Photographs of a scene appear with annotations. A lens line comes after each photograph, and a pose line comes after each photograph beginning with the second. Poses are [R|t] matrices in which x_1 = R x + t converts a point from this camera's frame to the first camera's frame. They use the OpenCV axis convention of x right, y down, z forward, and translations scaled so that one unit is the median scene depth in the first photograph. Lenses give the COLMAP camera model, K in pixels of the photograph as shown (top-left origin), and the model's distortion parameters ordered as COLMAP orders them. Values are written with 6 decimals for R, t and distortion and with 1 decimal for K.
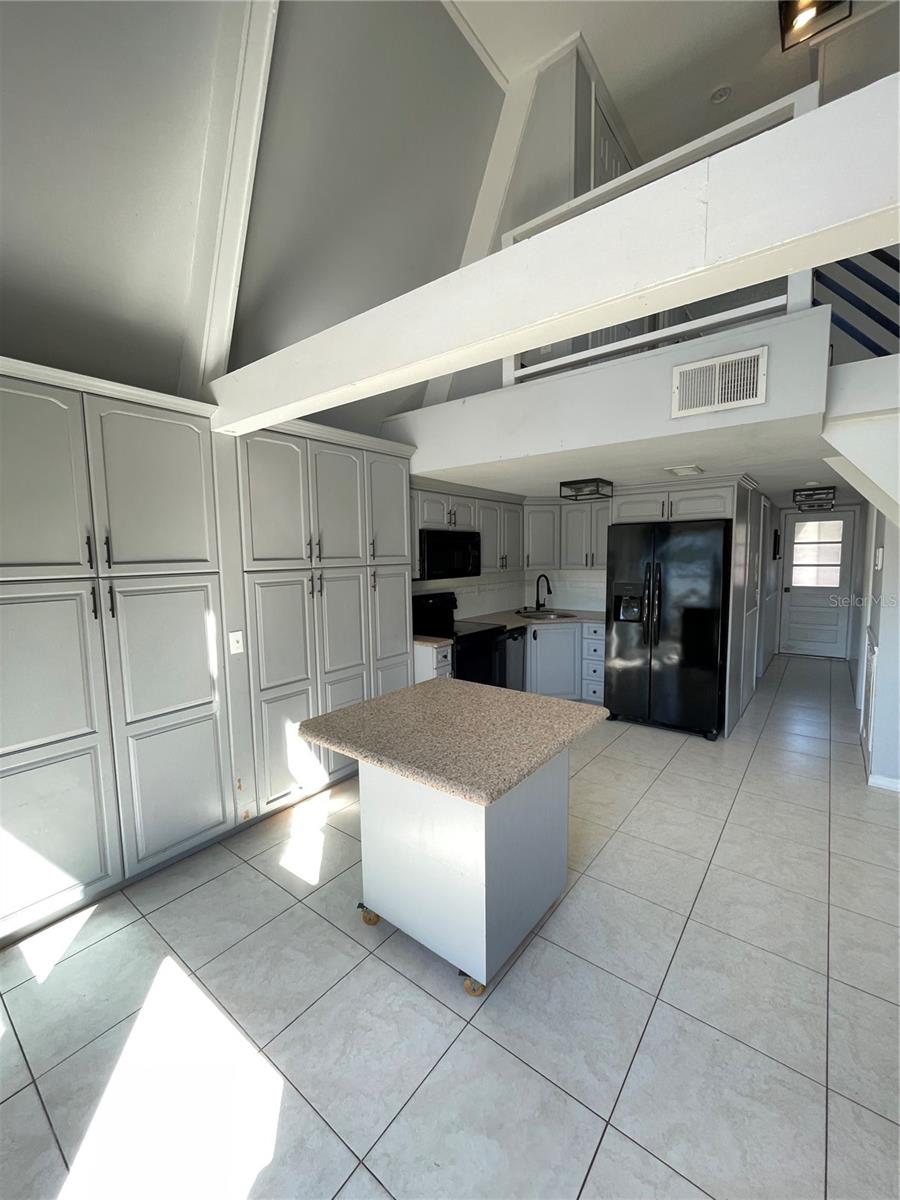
lens RADIAL K [[485.7, 0, 449.5], [0, 485.7, 601.2], [0, 0, 1]] dist [-0.000985, -0.001428]
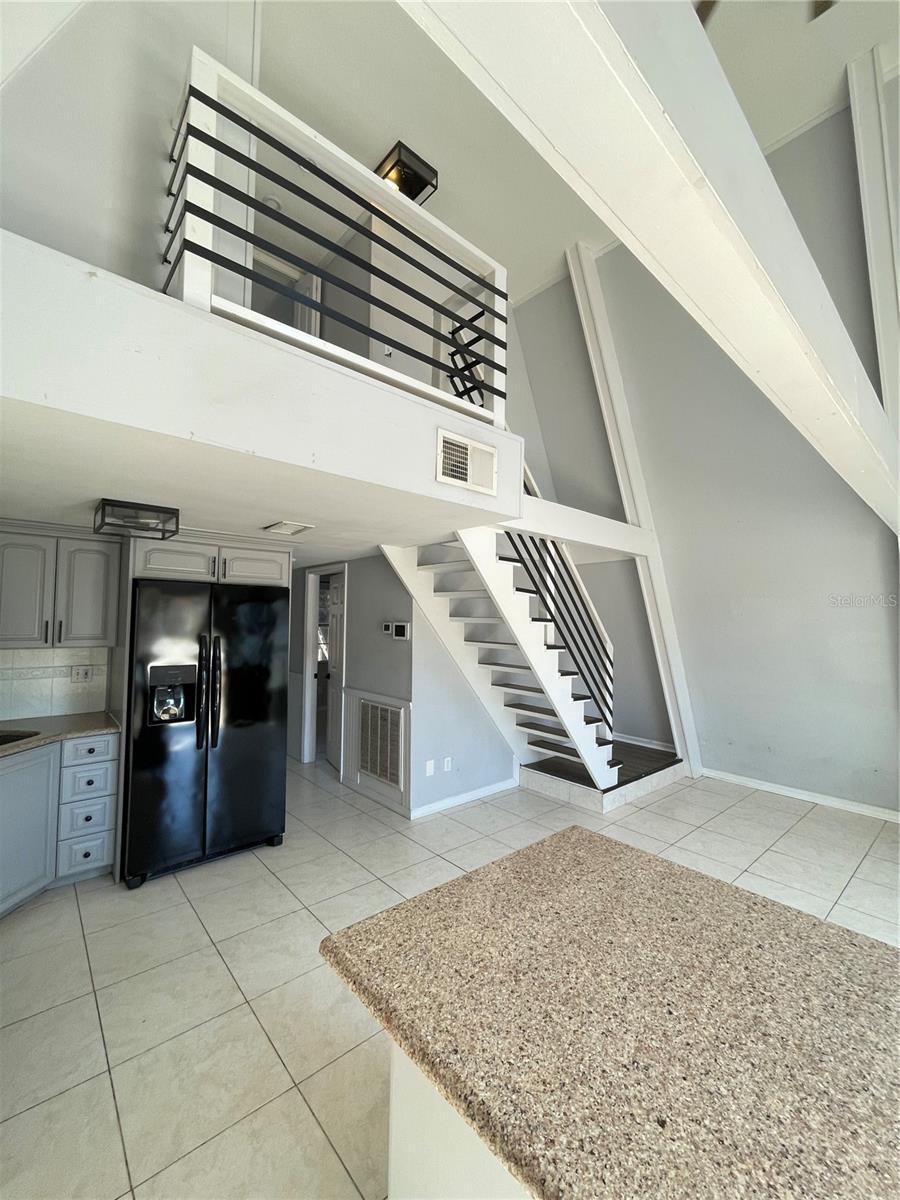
lens RADIAL K [[485.7, 0, 447.6], [0, 485.7, 598.0], [0, 0, 1]] dist [-0.000985, -0.001428]
pose [[0.183368, 0.061301, 0.981131, -0.426983], [0.078725, 0.993933, -0.076814, -0.085745], [-0.979887, 0.091324, 0.177429, 0.847908]]
